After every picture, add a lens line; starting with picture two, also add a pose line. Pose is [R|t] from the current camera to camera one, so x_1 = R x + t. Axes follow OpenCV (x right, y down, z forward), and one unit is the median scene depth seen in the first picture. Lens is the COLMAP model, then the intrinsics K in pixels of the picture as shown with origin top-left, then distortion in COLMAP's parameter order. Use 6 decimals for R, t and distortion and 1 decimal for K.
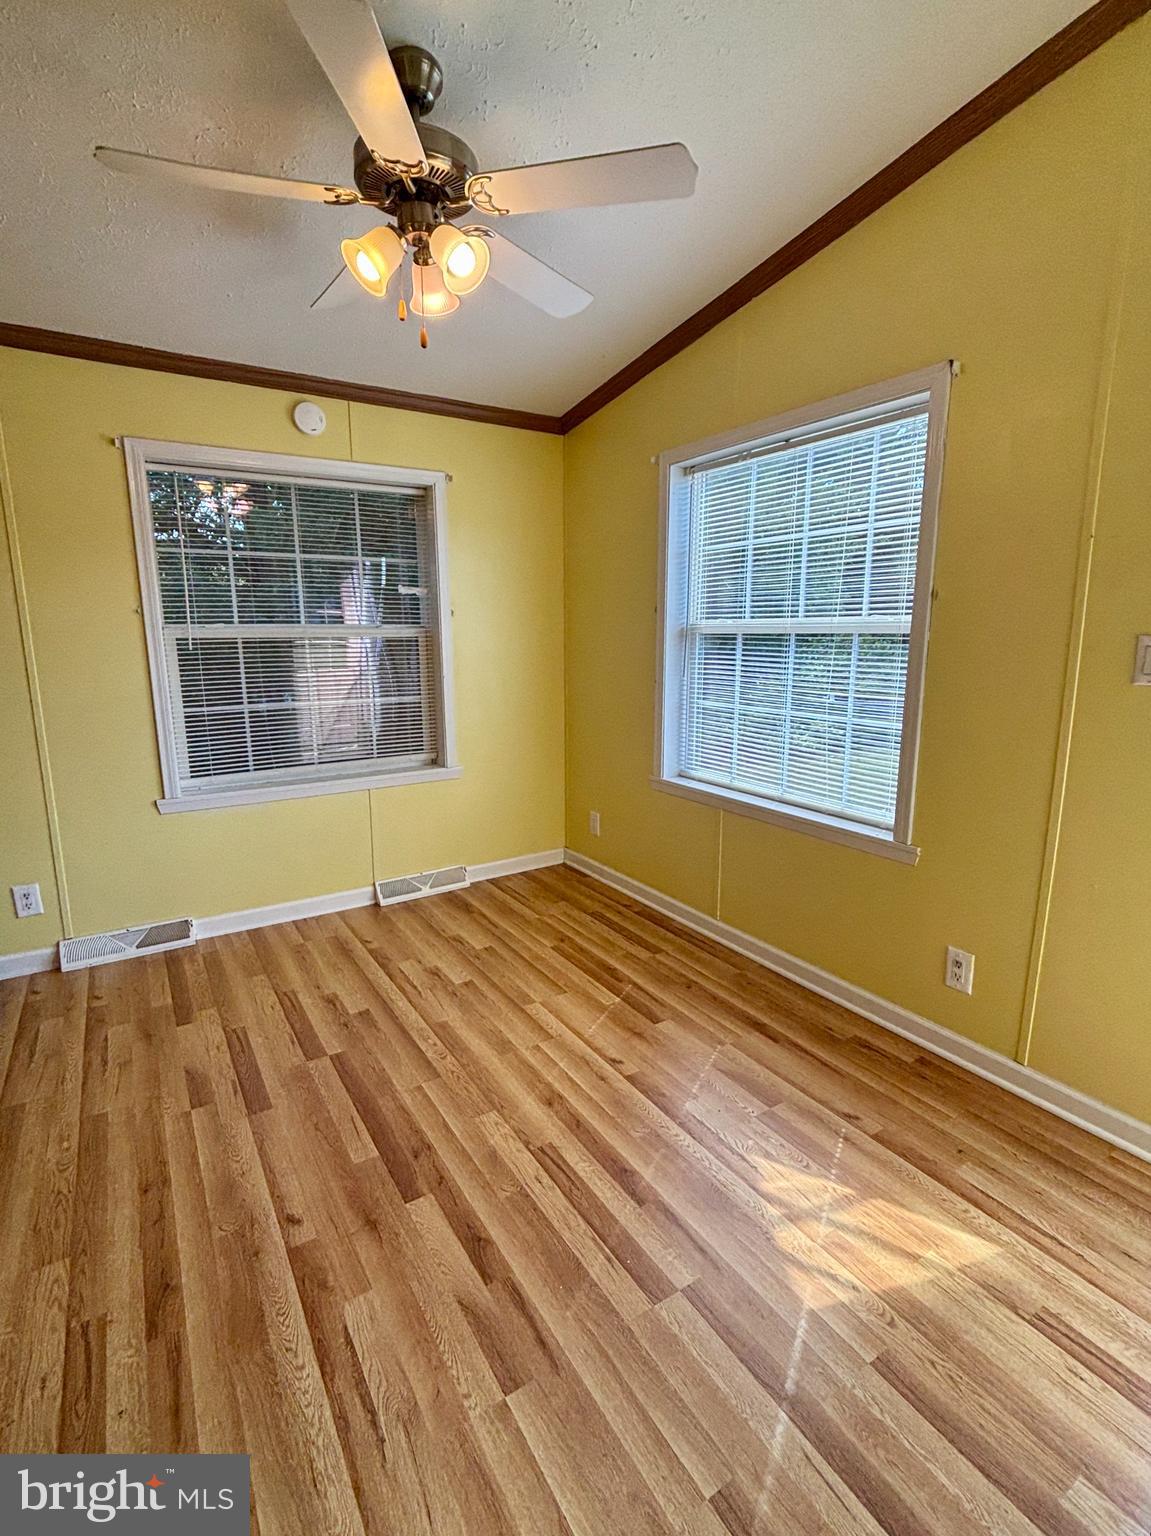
lens RADIAL K [[723.8, 0, 595.4], [0, 723.8, 759.5], [0, 0, 1]] dist [-0.004026, 0.000605]
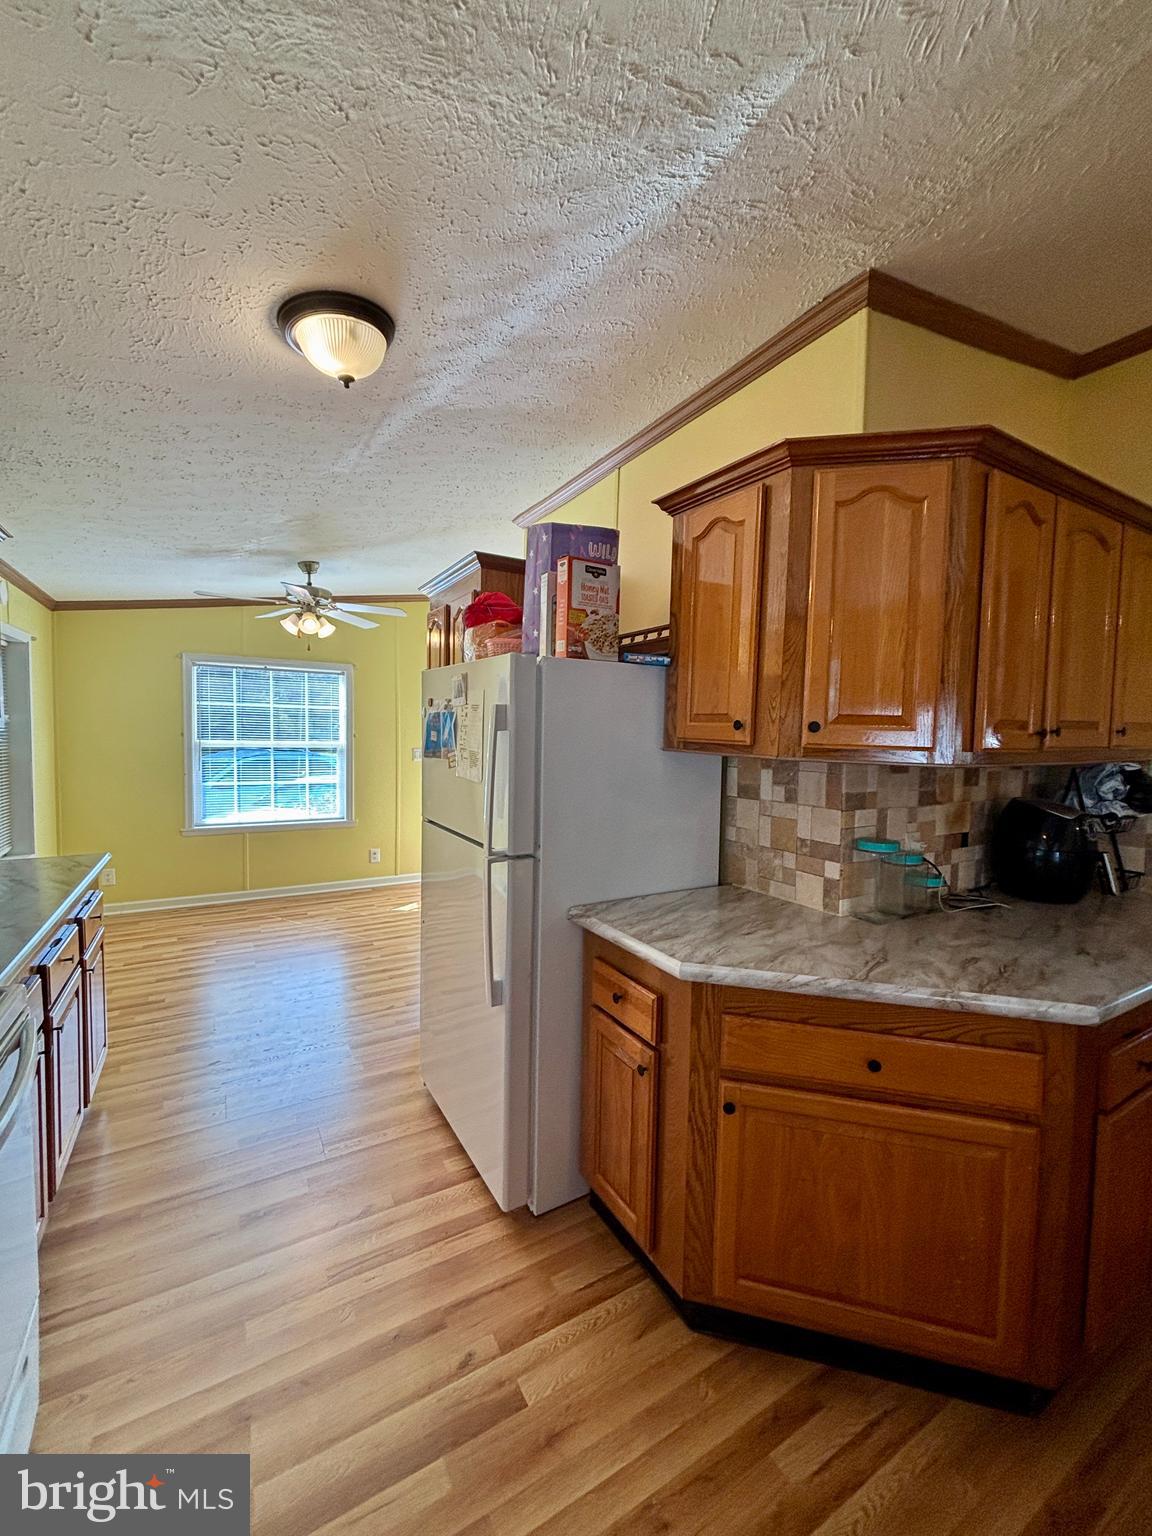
lens RADIAL K [[624.0, 0, 576.0], [0, 624.0, 768.0], [0, 0, 1]] dist [0.000176, 0.000085]
pose [[0.054176, -0.057770, 0.996859, -1.761368], [0.163486, 0.985366, 0.048219, -0.051079], [-0.985057, 0.160361, 0.062828, -0.050208]]
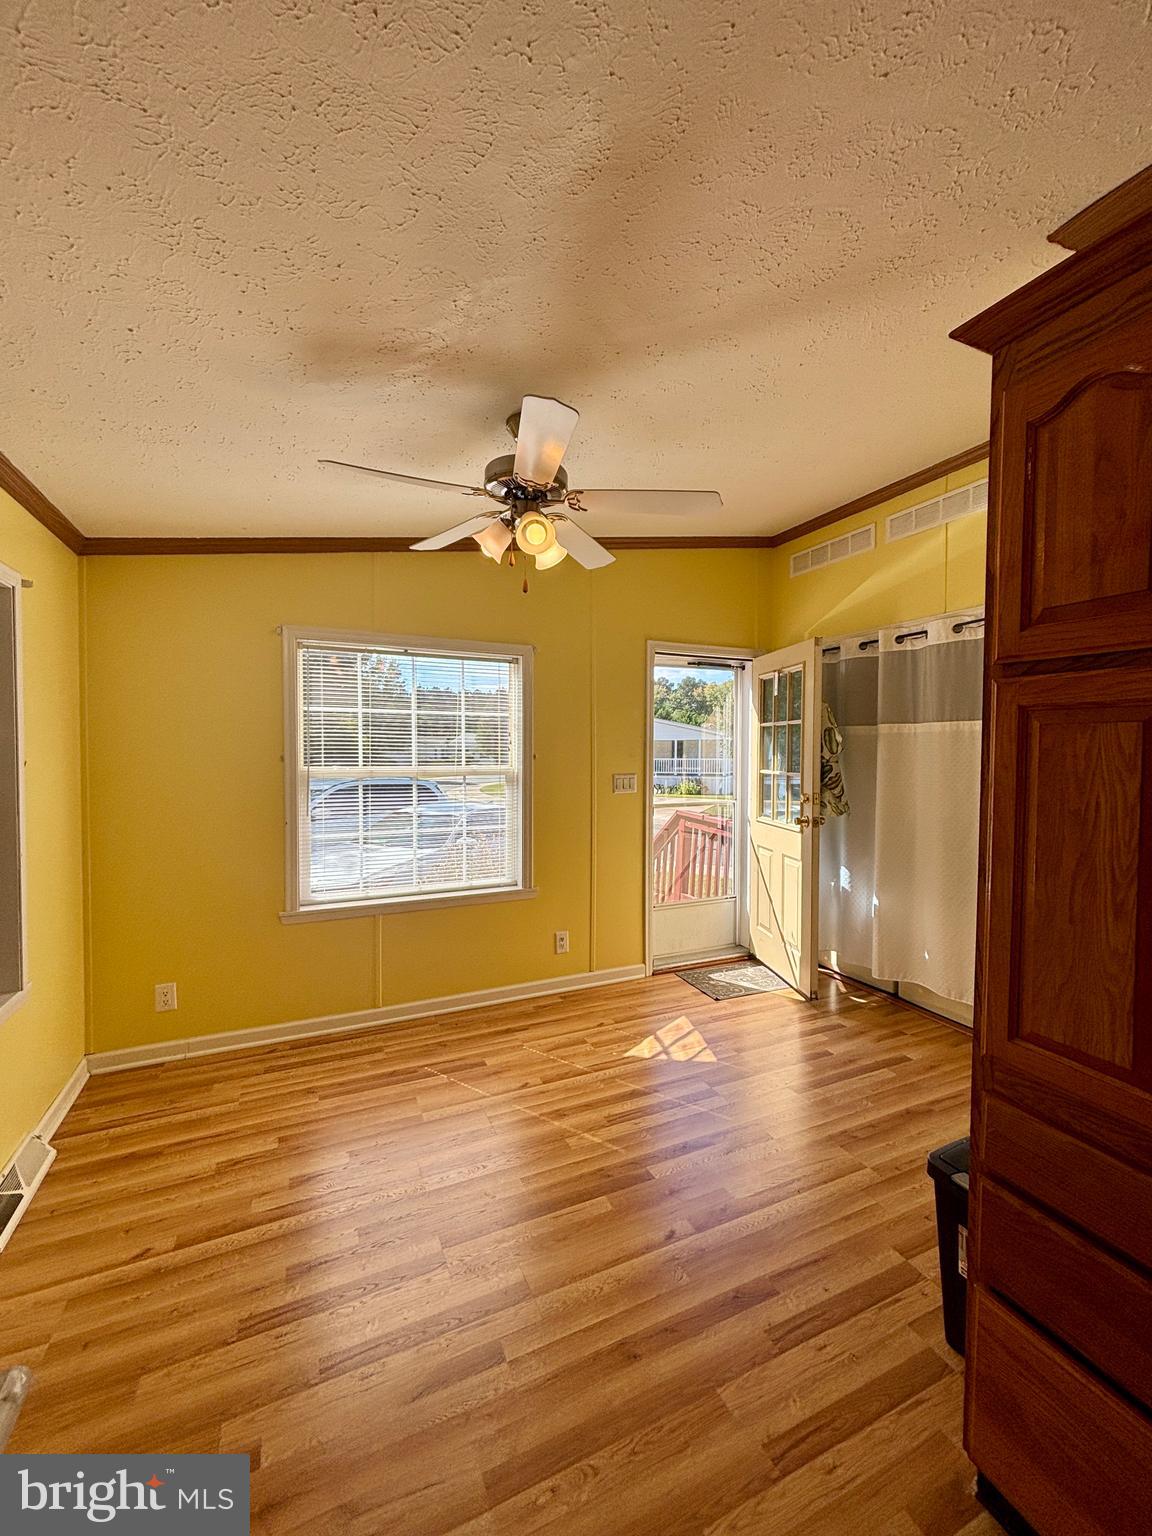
lens RADIAL K [[613.7, 0, 576.0], [0, 613.7, 768.0], [0, 0, 1]] dist [-0.012680, 0.000171]
pose [[0.156666, -0.029589, 0.987208, -0.954864], [0.179040, 0.983841, 0.001076, -0.143389], [-0.971288, 0.176581, 0.159432, 0.532052]]
